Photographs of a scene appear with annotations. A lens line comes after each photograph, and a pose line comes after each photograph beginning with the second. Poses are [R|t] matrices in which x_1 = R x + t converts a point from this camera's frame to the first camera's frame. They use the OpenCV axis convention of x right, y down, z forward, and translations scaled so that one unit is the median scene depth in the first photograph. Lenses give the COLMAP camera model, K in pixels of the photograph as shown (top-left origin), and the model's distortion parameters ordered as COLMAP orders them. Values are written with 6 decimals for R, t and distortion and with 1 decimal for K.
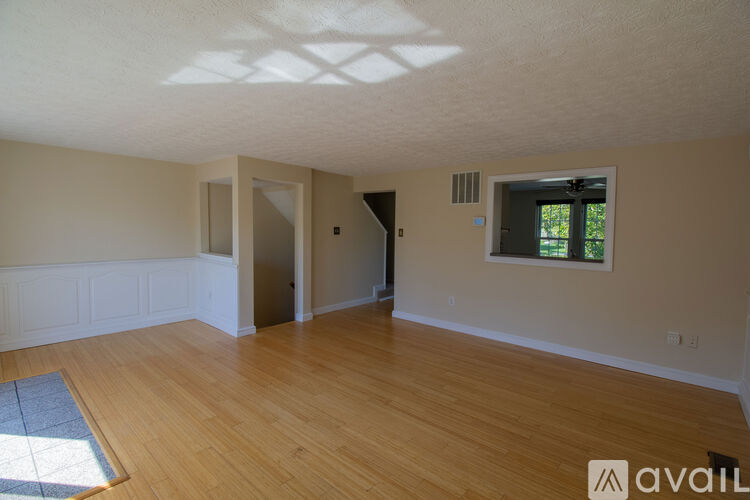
lens RADIAL K [[351.9, 0, 389.2], [0, 351.9, 241.8], [0, 0, 1]] dist [0.000978, -0.014327]
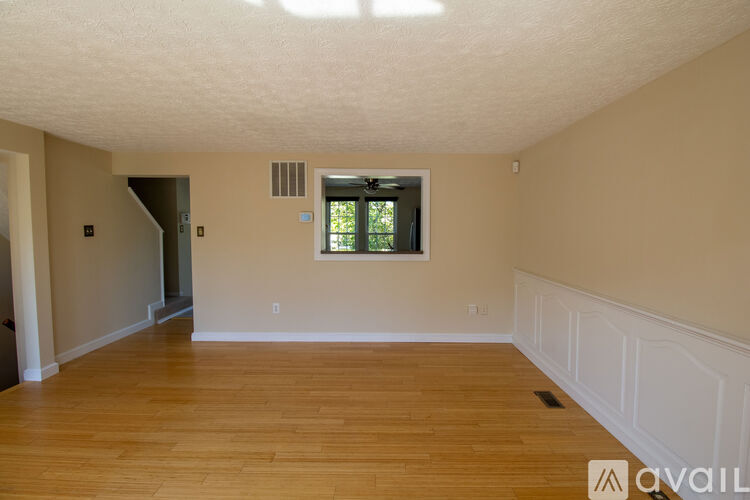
lens RADIAL K [[351.9, 0, 389.2], [0, 351.9, 241.8], [0, 0, 1]] dist [0.000978, -0.014327]
pose [[0.767636, -0.043004, 0.639442, -0.188043], [0.034781, 0.999071, 0.025436, -0.010808], [-0.639942, 0.002715, 0.768419, 0.178574]]
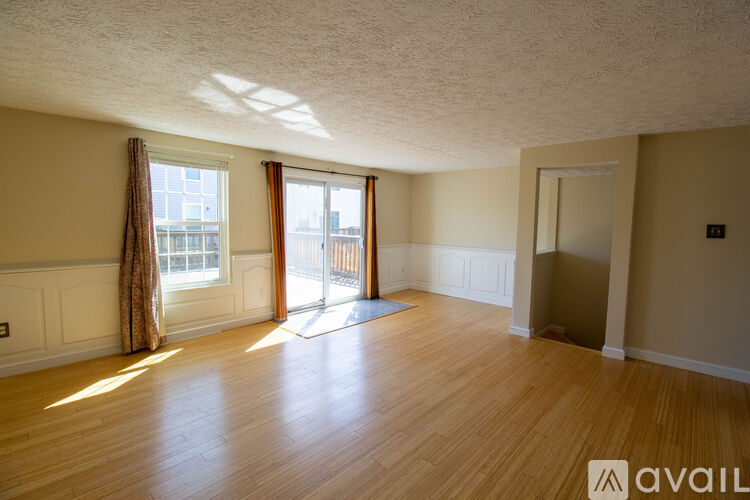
lens RADIAL K [[350.2, 0, 375.0], [0, 350.2, 250.0], [0, 0, 1]] dist [0.000320, -0.000036]
pose [[-0.079683, 0.072686, -0.994167, 0.599747], [-0.056983, 0.995375, 0.077342, -0.019717], [0.995190, 0.062814, -0.075173, 0.710830]]
